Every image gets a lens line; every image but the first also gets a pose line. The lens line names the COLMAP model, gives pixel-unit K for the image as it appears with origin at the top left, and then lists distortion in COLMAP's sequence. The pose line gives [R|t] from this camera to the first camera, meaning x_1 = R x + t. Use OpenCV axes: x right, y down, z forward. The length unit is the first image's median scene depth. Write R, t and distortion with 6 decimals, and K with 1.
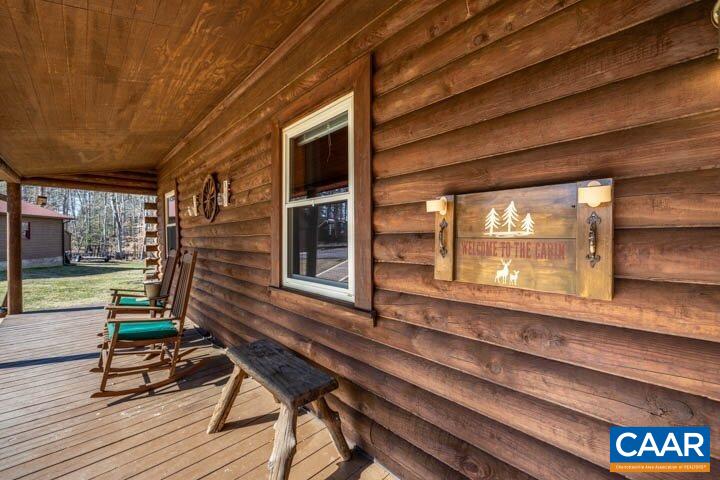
lens RADIAL K [[286.1, 0, 359.1], [0, 286.1, 237.4], [0, 0, 1]] dist [-0.002961, -0.000059]
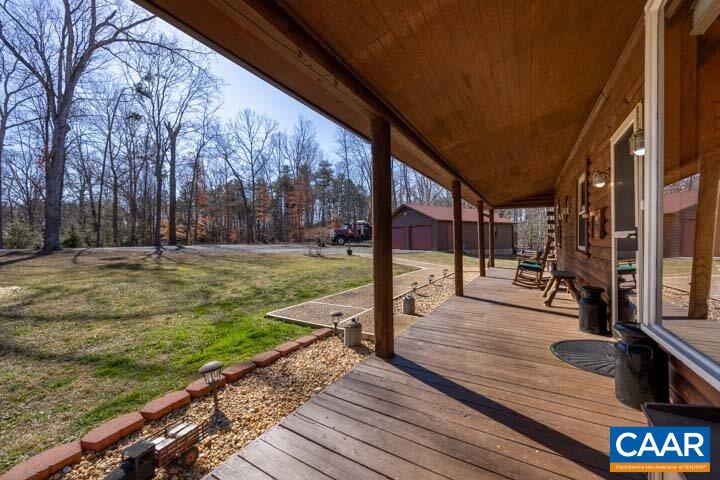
lens RADIAL K [[286.1, 0, 360.3], [0, 286.1, 238.3], [0, 0, 1]] dist [-0.002961, -0.000059]
pose [[0.265615, -0.002704, -0.964076, 0.553779], [0.004165, 0.999990, -0.001658, 0.029669], [0.964070, -0.003575, 0.265623, -0.480815]]
